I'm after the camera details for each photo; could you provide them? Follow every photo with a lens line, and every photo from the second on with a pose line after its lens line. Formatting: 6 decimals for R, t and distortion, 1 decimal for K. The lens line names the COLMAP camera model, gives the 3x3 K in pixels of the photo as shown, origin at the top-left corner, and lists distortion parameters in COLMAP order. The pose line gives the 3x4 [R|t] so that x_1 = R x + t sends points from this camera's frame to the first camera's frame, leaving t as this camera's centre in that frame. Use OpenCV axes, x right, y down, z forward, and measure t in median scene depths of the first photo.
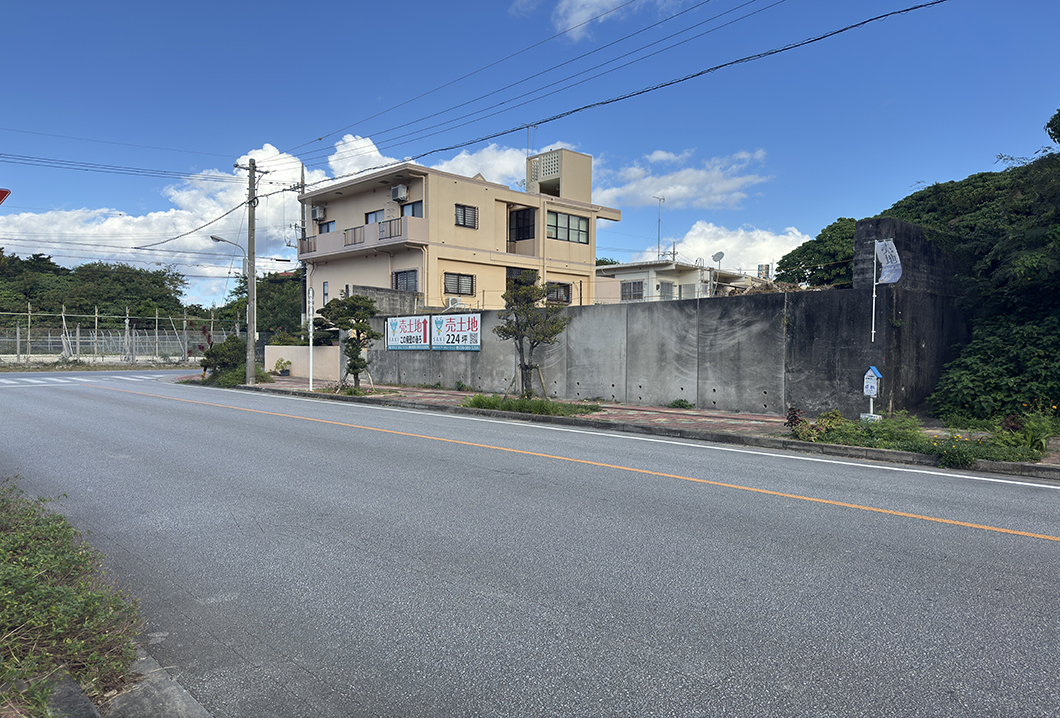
lens RADIAL K [[765.4, 0, 530.0], [0, 765.4, 359.0], [0, 0, 1]] dist [0.140114, -0.213146]
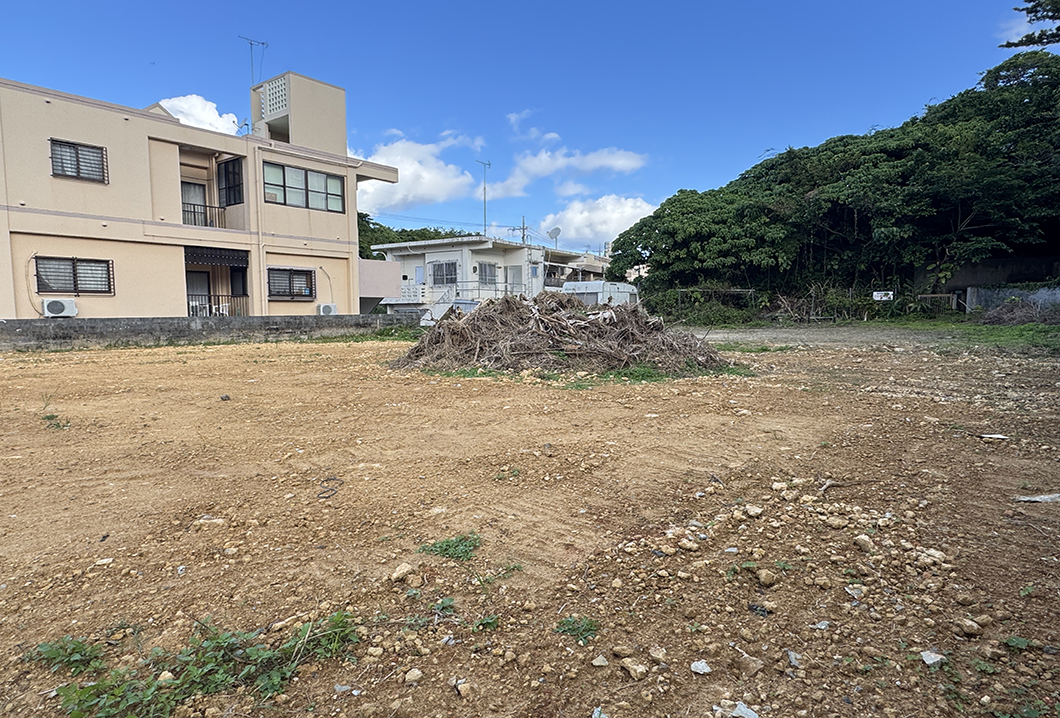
lens RADIAL K [[621.2, 0, 530.6], [0, 621.2, 369.6], [0, 0, 1]] dist [0.000382, -0.001185]
pose [[0.991506, -0.019850, 0.128536, 0.174775], [0.008599, 0.996127, 0.087502, -0.055968], [-0.129776, -0.085653, 0.987837, 0.407895]]
